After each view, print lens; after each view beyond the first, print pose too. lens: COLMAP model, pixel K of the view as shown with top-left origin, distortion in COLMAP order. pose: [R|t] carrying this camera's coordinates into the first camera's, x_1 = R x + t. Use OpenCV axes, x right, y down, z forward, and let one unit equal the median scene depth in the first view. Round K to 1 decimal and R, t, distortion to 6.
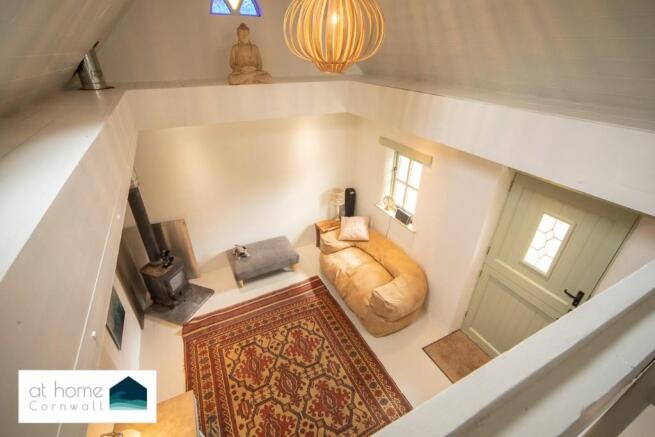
lens RADIAL K [[296.2, 0, 327.8], [0, 296.2, 219.0], [0, 0, 1]] dist [-0.011256, 0.001383]
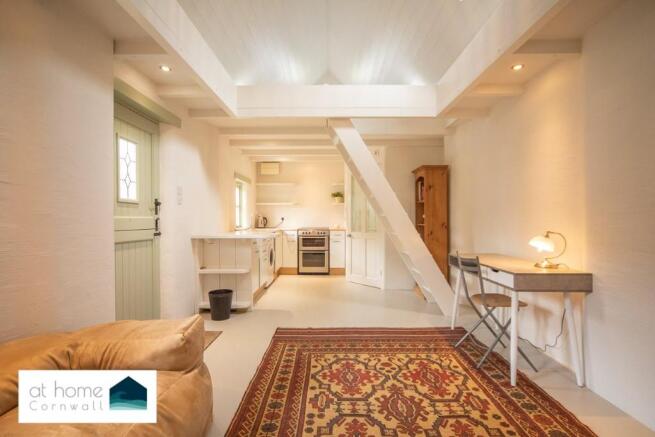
lens RADIAL K [[303.2, 0, 325.6], [0, 303.2, 218.6], [0, 0, 1]] dist [-0.002305, -0.000204]
pose [[-0.886051, -0.012609, 0.463416, -0.211857], [0.221940, 0.866092, 0.447914, -0.054188], [-0.407008, 0.499725, -0.764604, 1.046482]]
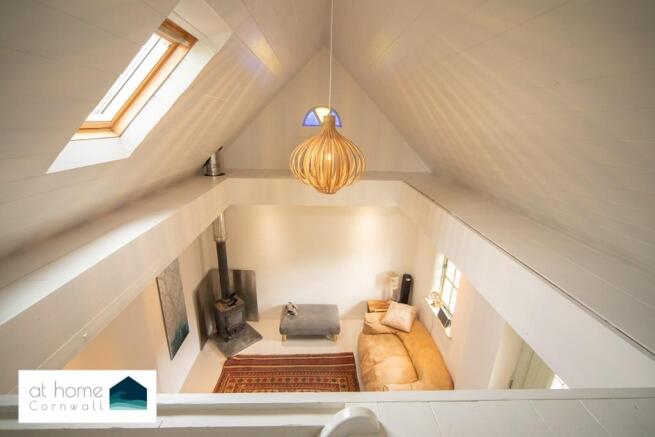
lens RADIAL K [[296.2, 0, 326.8], [0, 296.2, 219.1], [0, 0, 1]] dist [-0.011256, 0.001383]
pose [[0.905758, 0.146494, -0.397670, 0.256556], [-0.227038, 0.960073, -0.163445, -0.074974], [0.357848, 0.238328, 0.902853, -0.074800]]
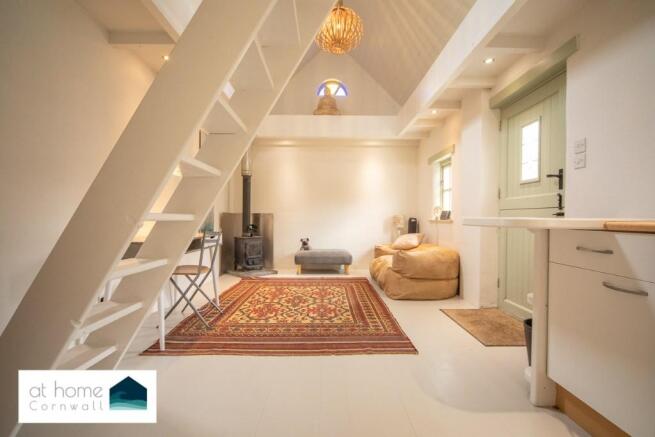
lens RADIAL K [[303.2, 0, 327.6], [0, 303.2, 219.4], [0, 0, 1]] dist [-0.002305, -0.000204]
pose [[0.895480, -0.006319, -0.445056, 0.376675], [-0.216926, 0.866915, -0.448777, 0.609051], [0.388661, 0.498416, 0.774935, 0.009961]]
